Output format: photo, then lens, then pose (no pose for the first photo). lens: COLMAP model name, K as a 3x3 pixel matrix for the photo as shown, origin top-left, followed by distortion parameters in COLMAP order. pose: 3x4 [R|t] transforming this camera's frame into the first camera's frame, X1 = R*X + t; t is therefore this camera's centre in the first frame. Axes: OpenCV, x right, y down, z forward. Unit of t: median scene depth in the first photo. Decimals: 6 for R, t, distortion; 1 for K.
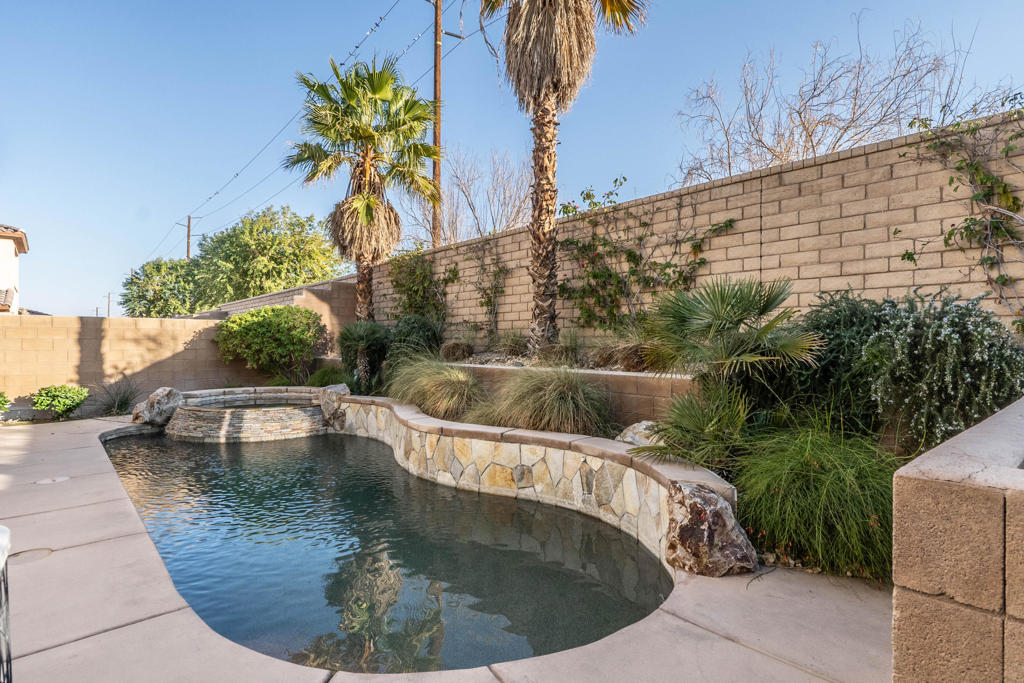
lens RADIAL K [[532.9, 0, 512.0], [0, 532.9, 341.5], [0, 0, 1]] dist [-0.001423, 0.000122]
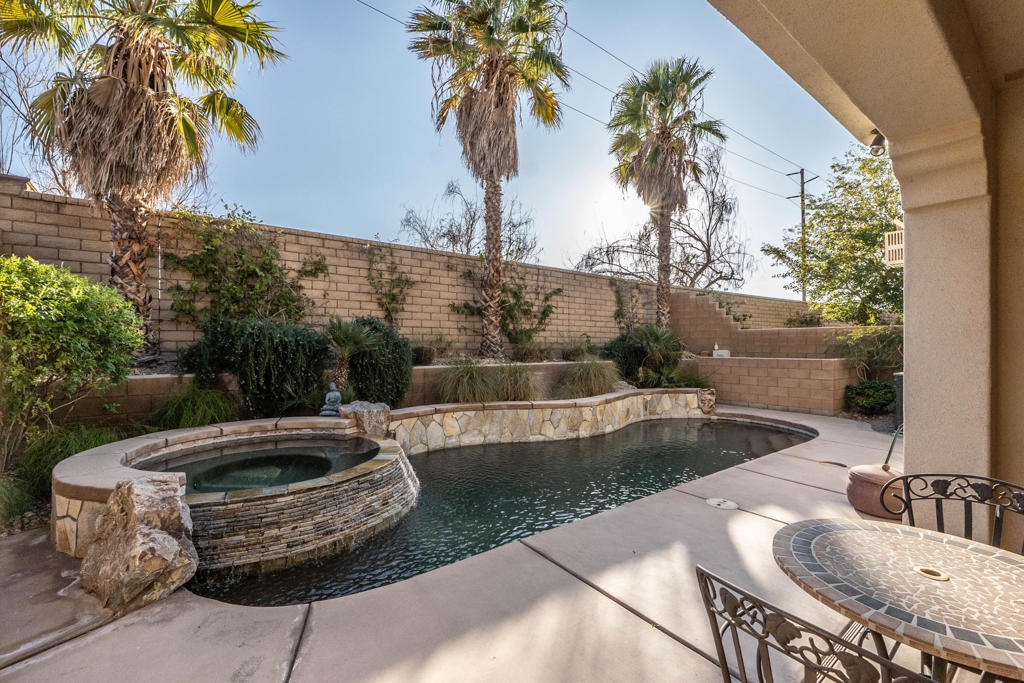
lens RADIAL K [[439.2, 0, 512.0], [0, 439.2, 341.5], [0, 0, 1]] dist [-0.000882, -0.000078]
pose [[0.067012, 0.007727, 0.997722, -1.124898], [-0.005300, 0.999959, -0.007388, -0.003740], [-0.997738, -0.004793, 0.067051, 0.896468]]
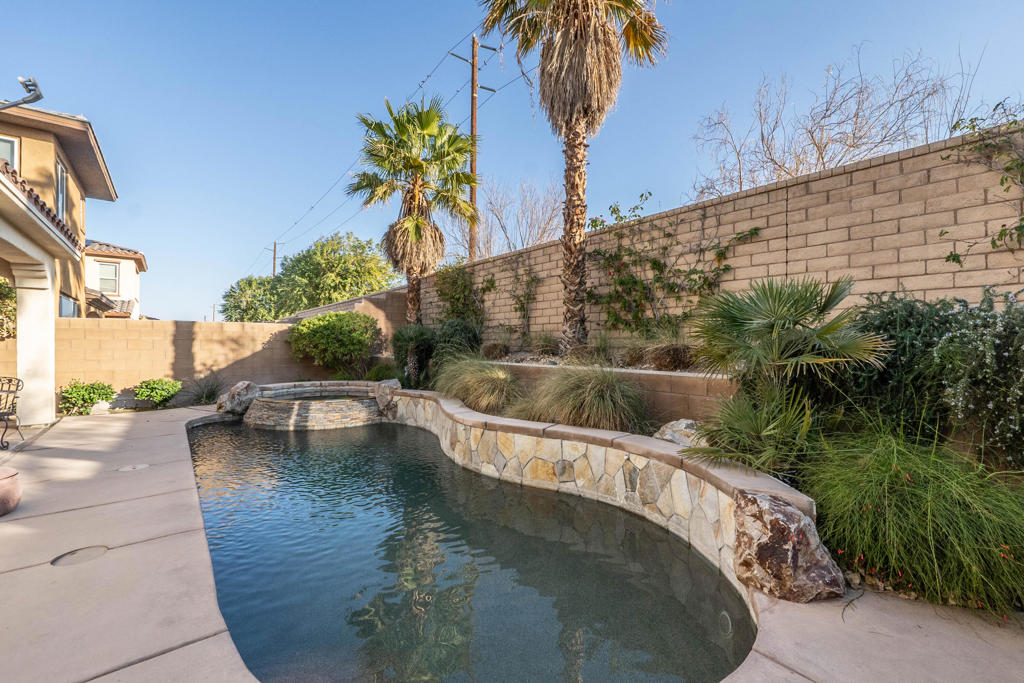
lens RADIAL K [[432.4, 0, 512.0], [0, 432.4, 341.5], [0, 0, 1]] dist [-0.004322, -0.000465]
pose [[0.999026, 0.001940, -0.044081, -0.030792], [-0.002075, 0.999993, -0.003020, 0.000980], [0.044075, 0.003108, 0.999023, 0.099242]]
